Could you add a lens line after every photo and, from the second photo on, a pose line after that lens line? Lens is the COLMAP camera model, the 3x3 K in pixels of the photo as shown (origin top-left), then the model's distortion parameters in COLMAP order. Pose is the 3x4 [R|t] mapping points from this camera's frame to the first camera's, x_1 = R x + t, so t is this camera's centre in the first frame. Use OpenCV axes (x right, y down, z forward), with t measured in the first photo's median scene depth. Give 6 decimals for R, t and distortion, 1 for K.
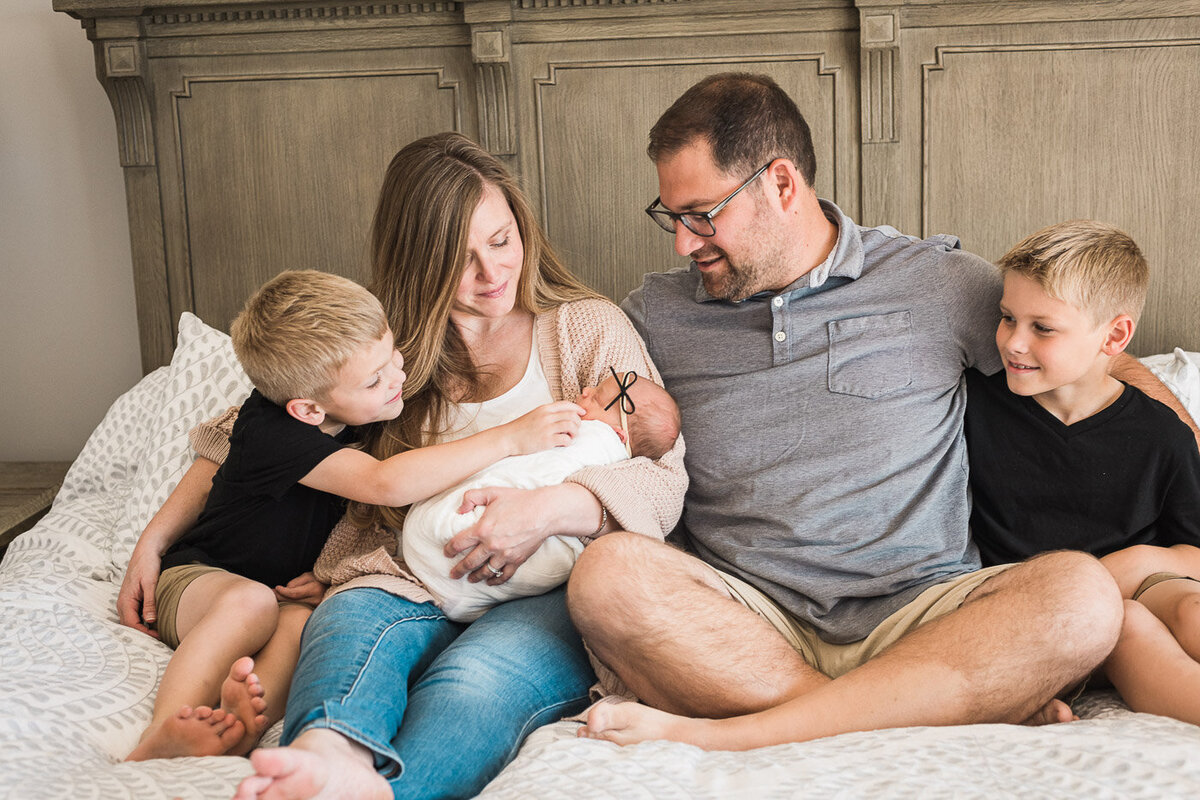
lens RADIAL K [[1788.5, 0, 601.0], [0, 1788.5, 488.4], [0, 0, 1]] dist [0.028500, -0.052753]
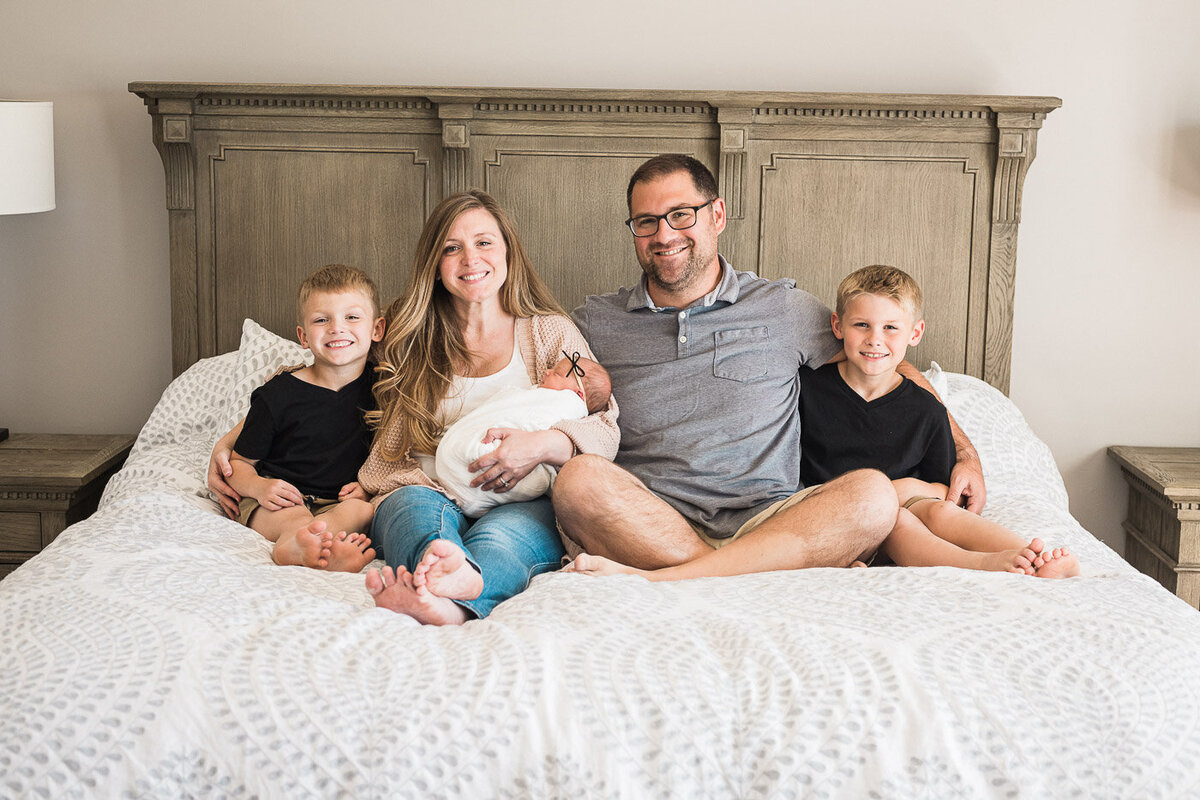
lens RADIAL K [[1788.5, 0, 601.0], [0, 1788.5, 488.4], [0, 0, 1]] dist [0.028500, -0.052753]
pose [[0.991855, 0.030934, 0.123556, -0.147702], [-0.025730, 0.998722, -0.043493, 0.105608], [-0.124743, 0.039960, 0.991384, -0.479923]]
